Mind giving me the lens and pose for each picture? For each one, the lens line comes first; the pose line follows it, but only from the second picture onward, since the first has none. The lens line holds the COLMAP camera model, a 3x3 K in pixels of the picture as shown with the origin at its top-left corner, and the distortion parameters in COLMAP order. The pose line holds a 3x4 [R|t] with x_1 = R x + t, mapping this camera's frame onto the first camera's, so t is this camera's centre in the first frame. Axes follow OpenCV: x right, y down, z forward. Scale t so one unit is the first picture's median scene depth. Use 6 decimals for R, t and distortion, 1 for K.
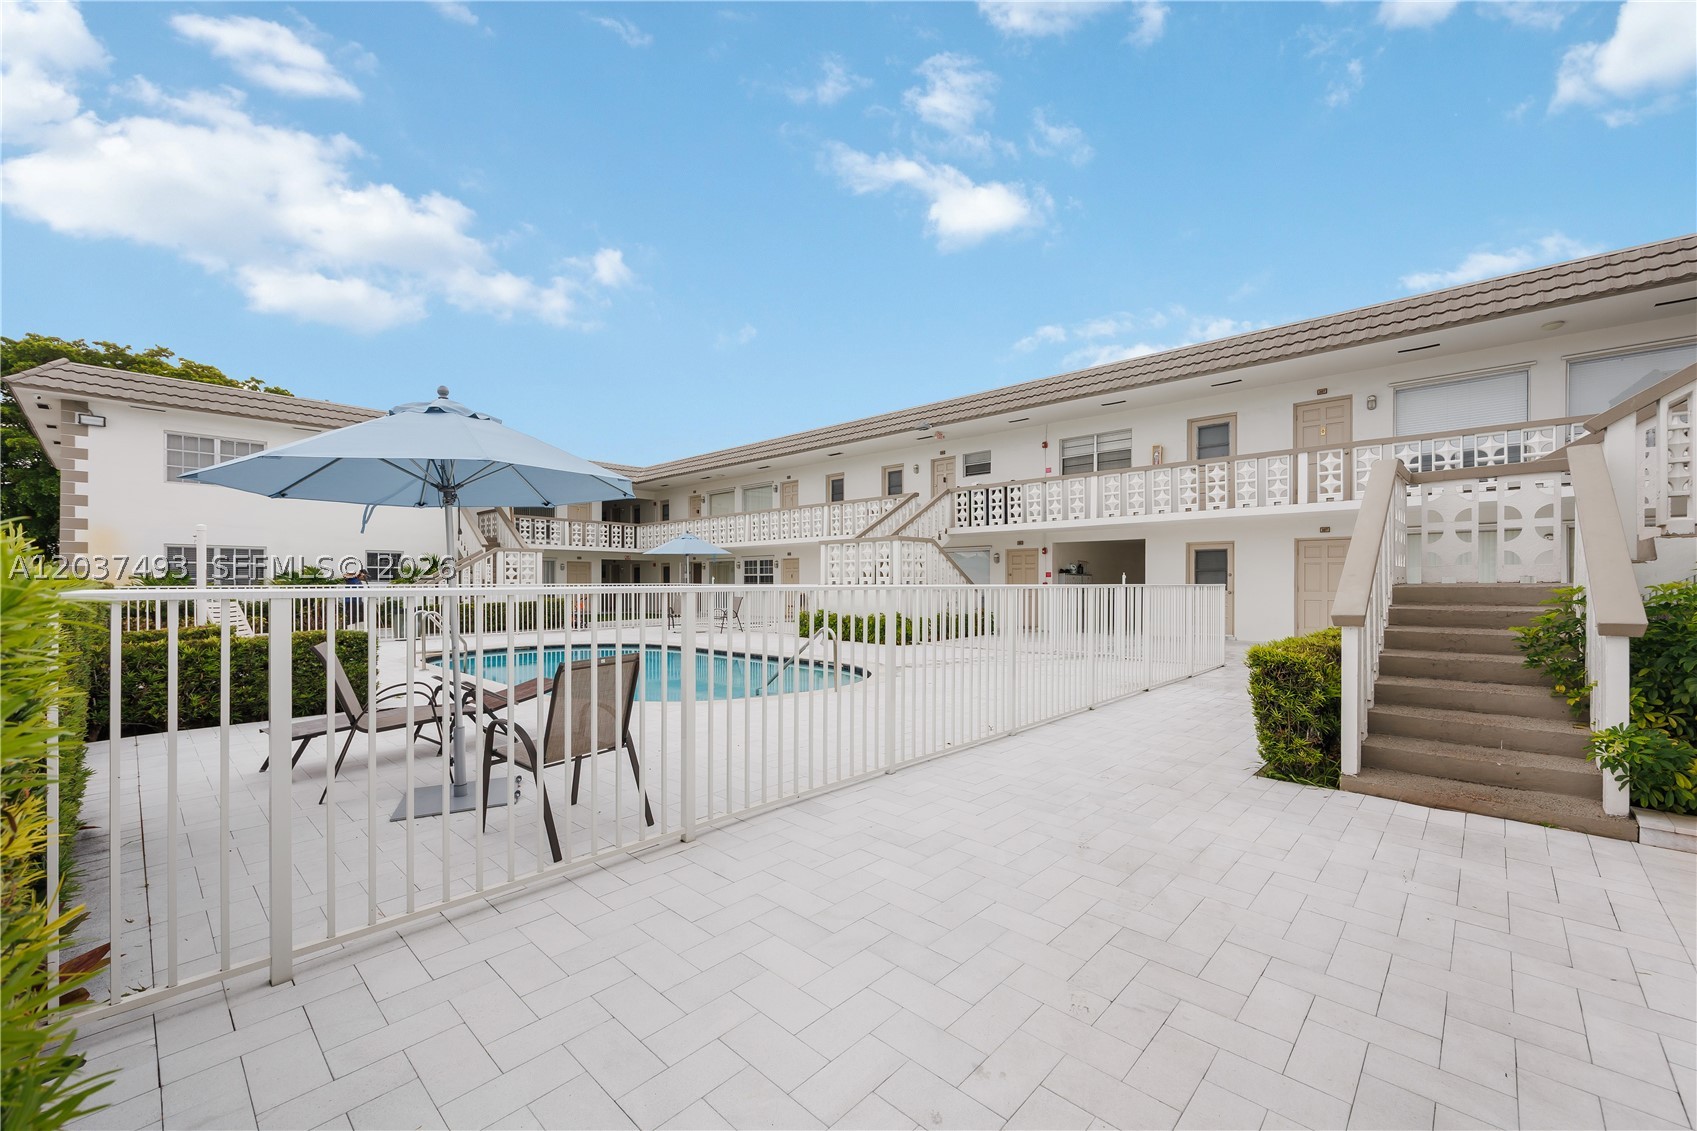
lens RADIAL K [[682.0, 0, 858.9], [0, 682.0, 581.0], [0, 0, 1]] dist [-0.003001, -0.000047]
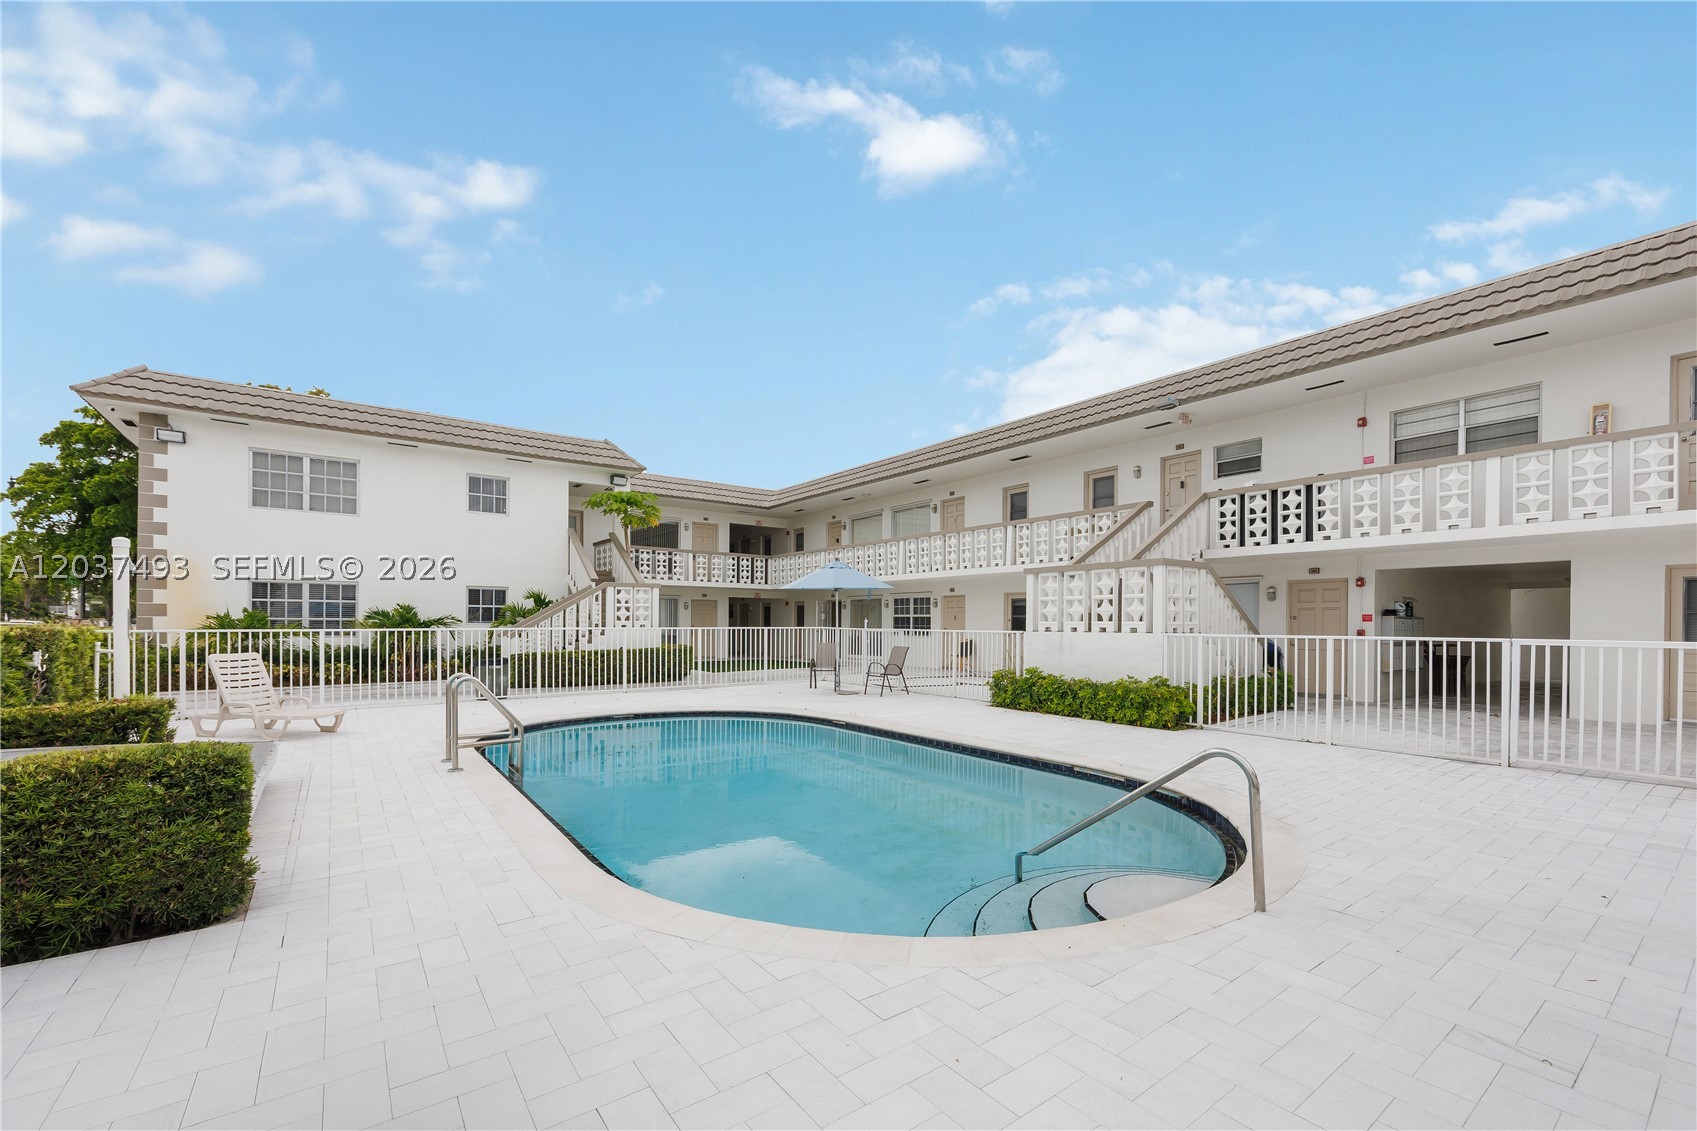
lens RADIAL K [[682.0, 0, 826.2], [0, 682.0, 618.3], [0, 0, 1]] dist [-0.003001, -0.000047]
pose [[0.975991, 0.004224, -0.217769, -0.086379], [-0.004966, 0.999984, -0.002858, -0.004183], [0.217753, 0.003871, 0.975996, 0.231491]]
